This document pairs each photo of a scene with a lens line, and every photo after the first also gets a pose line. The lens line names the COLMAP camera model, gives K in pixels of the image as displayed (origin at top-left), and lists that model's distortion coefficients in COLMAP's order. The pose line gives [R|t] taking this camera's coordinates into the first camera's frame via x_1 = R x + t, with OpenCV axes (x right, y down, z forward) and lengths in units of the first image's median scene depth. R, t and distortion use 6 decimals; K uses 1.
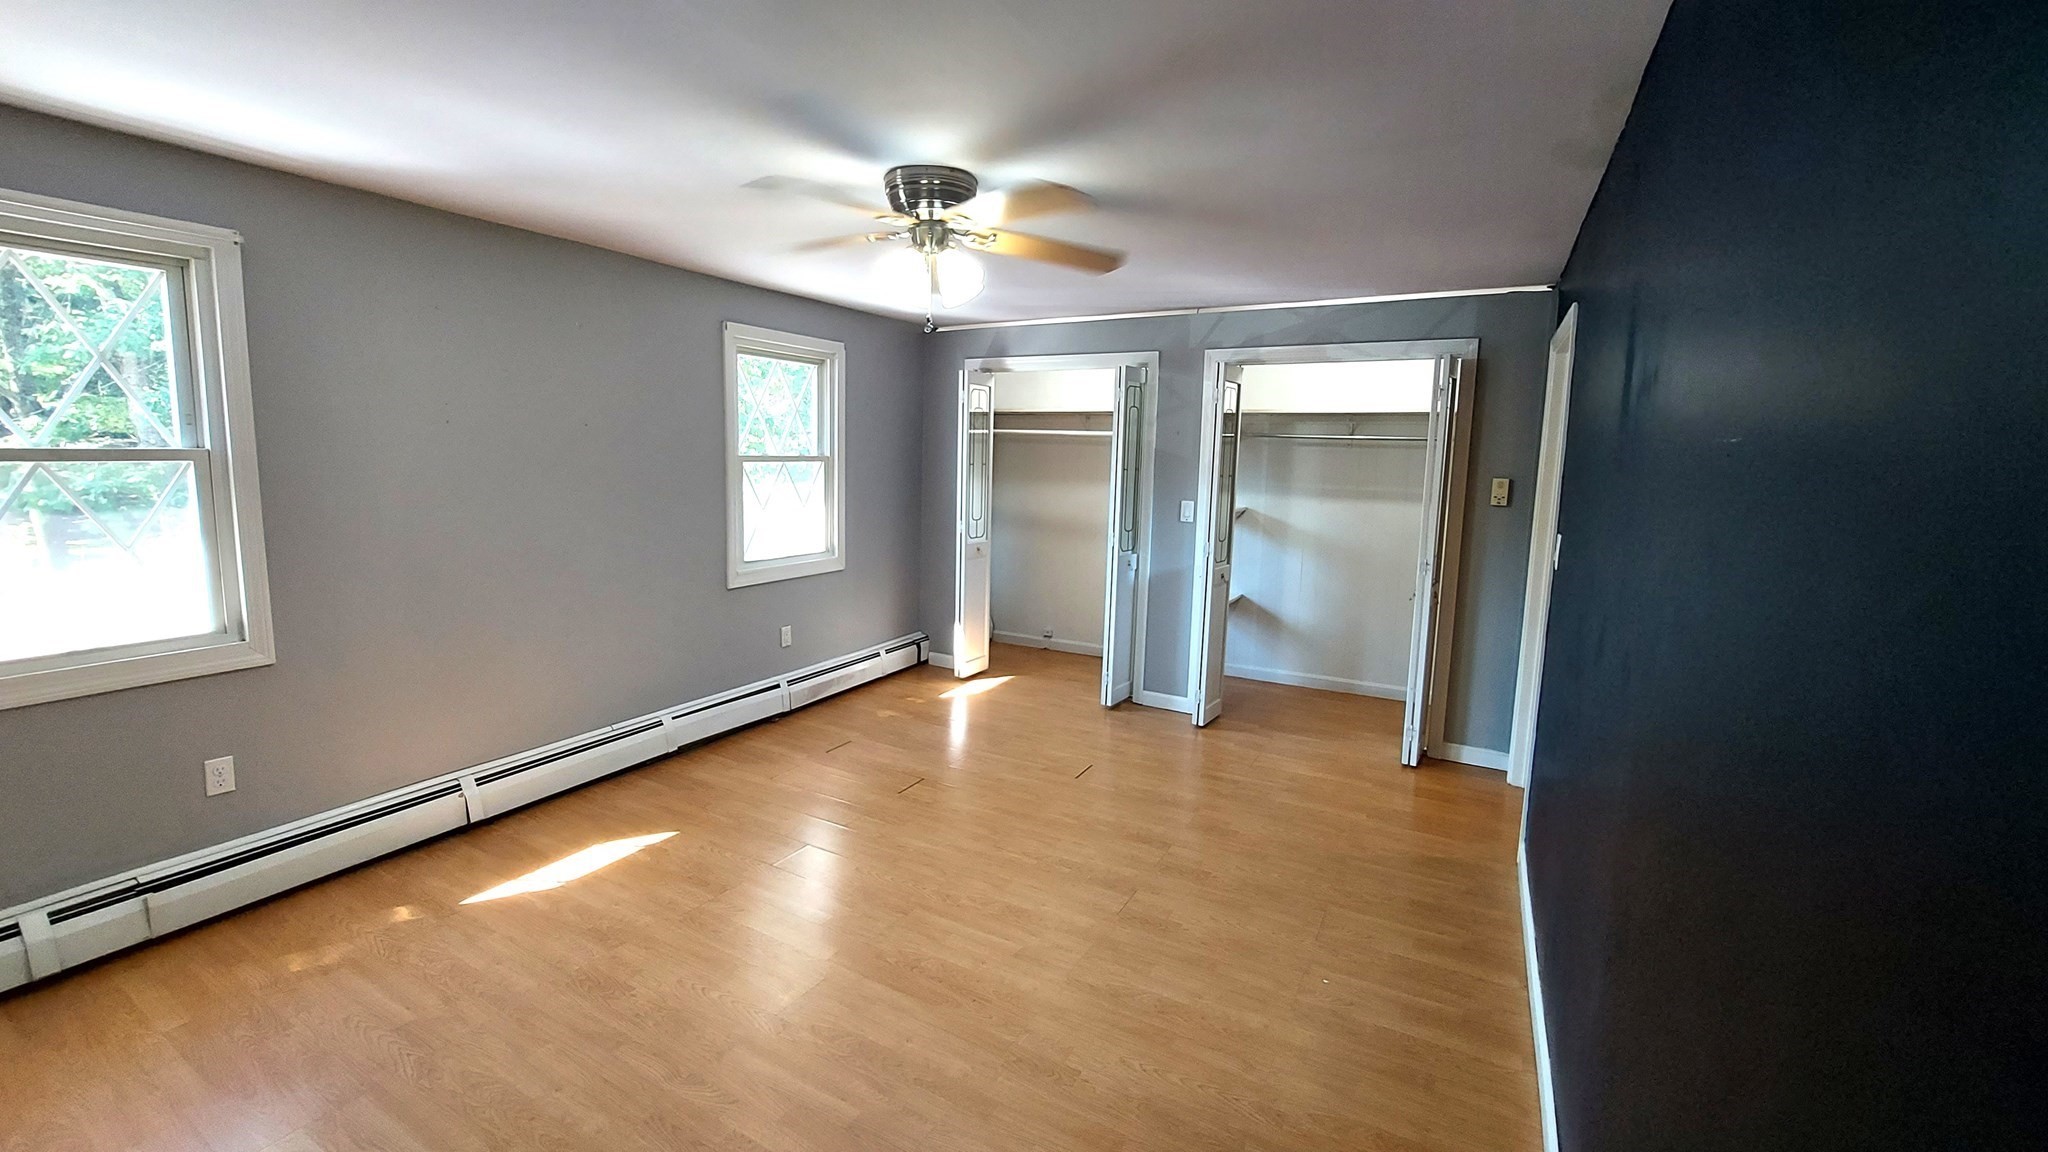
lens RADIAL K [[819.3, 0, 1018.6], [0, 819.3, 546.7], [0, 0, 1]] dist [-0.011932, -0.000602]
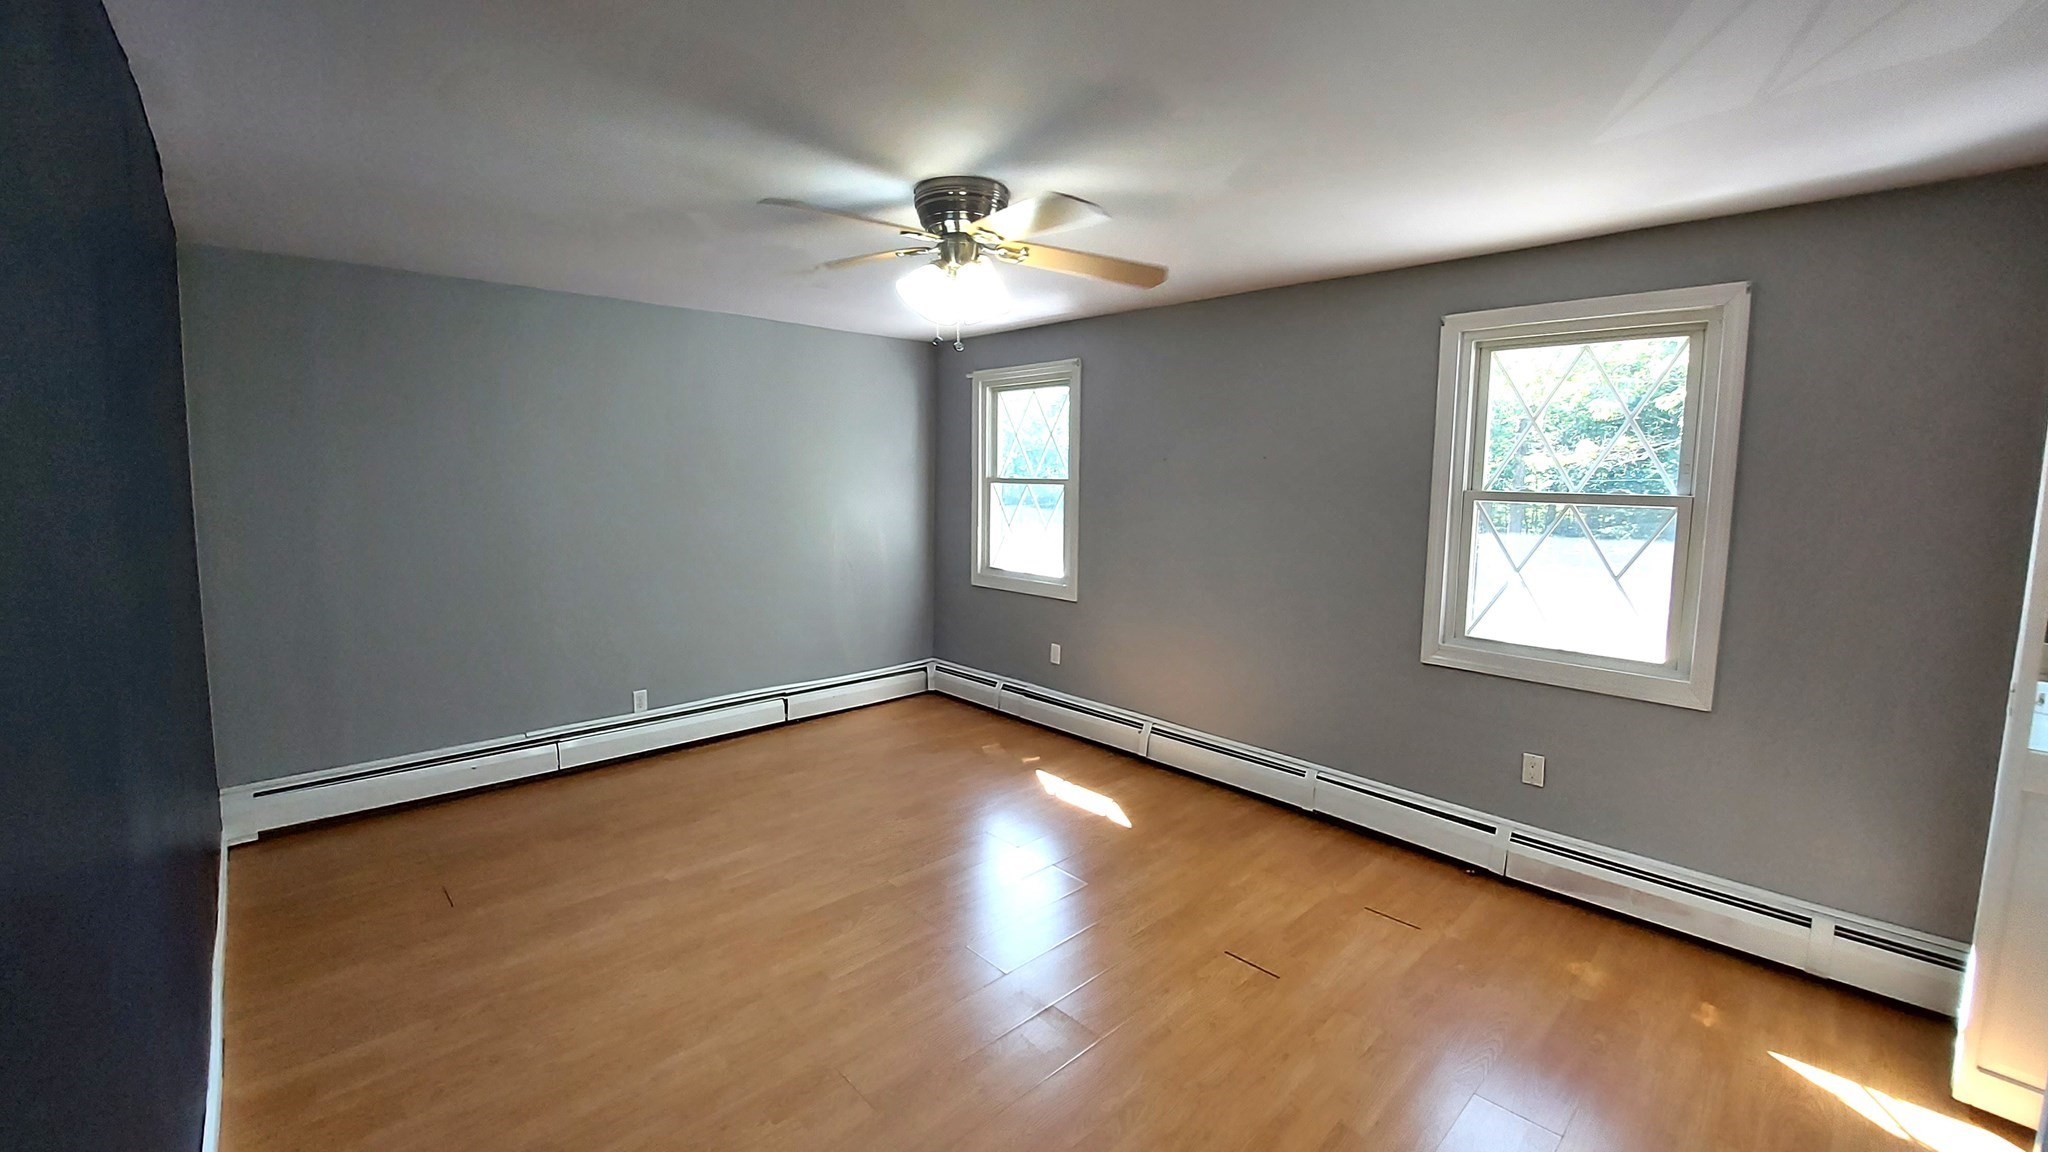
lens RADIAL K [[819.3, 0, 1035.1], [0, 819.3, 582.2], [0, 0, 1]] dist [-0.011932, -0.000602]
pose [[-0.311622, 0.095239, -0.945421, 0.481258], [-0.122968, 0.982555, 0.139512, -0.087096], [0.942216, 0.159732, -0.294475, 0.860203]]
